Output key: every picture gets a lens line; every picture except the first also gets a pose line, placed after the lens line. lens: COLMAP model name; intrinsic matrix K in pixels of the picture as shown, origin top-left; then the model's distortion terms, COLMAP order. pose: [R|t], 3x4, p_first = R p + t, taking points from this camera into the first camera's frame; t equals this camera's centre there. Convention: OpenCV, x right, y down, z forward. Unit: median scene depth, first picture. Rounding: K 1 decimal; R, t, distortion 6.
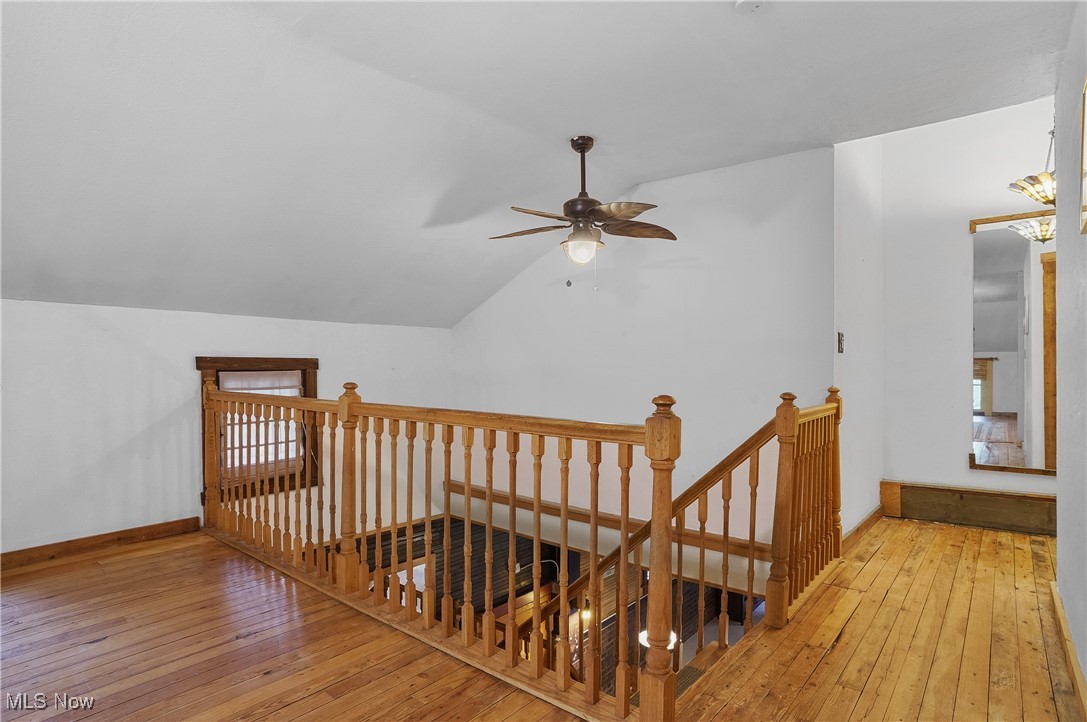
lens RADIAL K [[571.4, 0, 549.0], [0, 571.4, 368.2], [0, 0, 1]] dist [-0.065357, 0.032644]
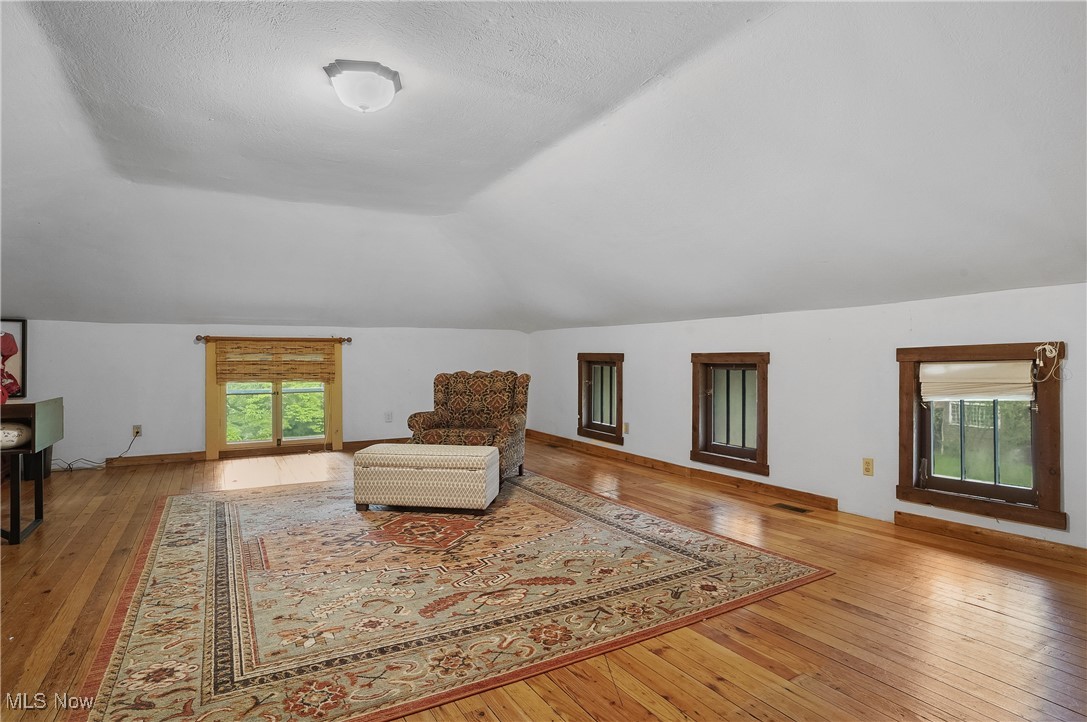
lens RADIAL K [[571.4, 0, 551.4], [0, 571.4, 360.4], [0, 0, 1]] dist [-0.065357, 0.032644]
pose [[-0.345226, -0.003964, -0.938511, 0.910598], [0.002634, 0.999983, -0.005192, 0.012518], [0.938516, -0.004265, -0.345210, 1.219054]]
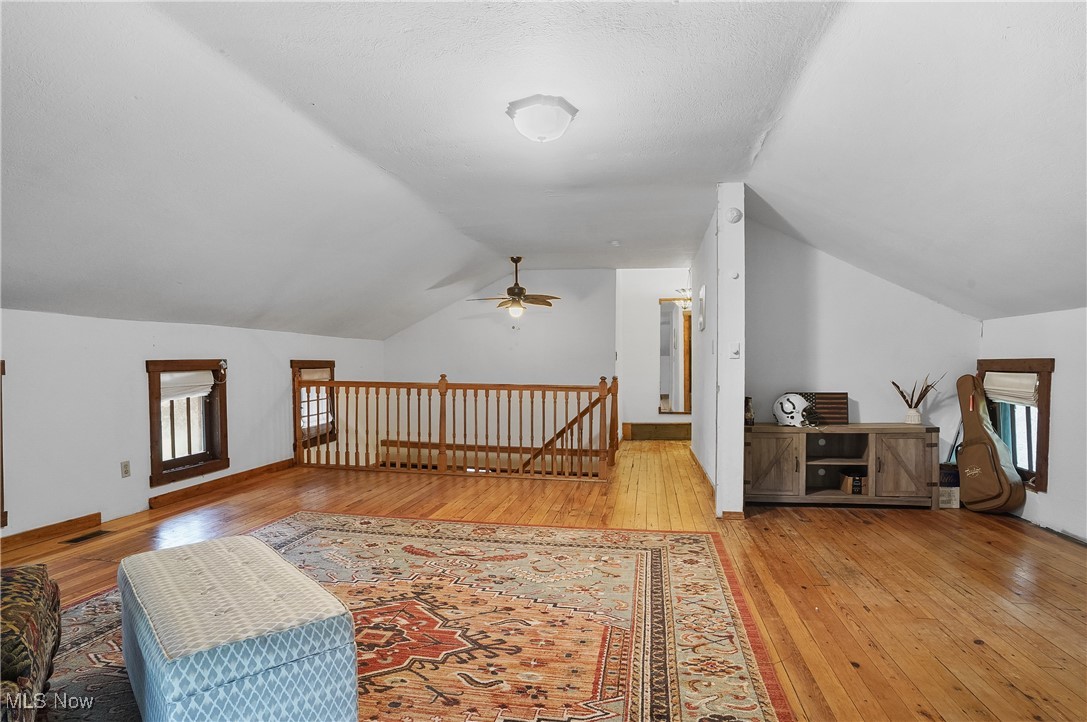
lens RADIAL K [[571.4, 0, 546.4], [0, 571.4, 369.1], [0, 0, 1]] dist [-0.065357, 0.032644]
pose [[0.876806, -0.004446, 0.480824, -0.716049], [0.002061, 0.999983, 0.005488, -0.003128], [-0.480840, -0.003821, 0.876800, -0.753201]]
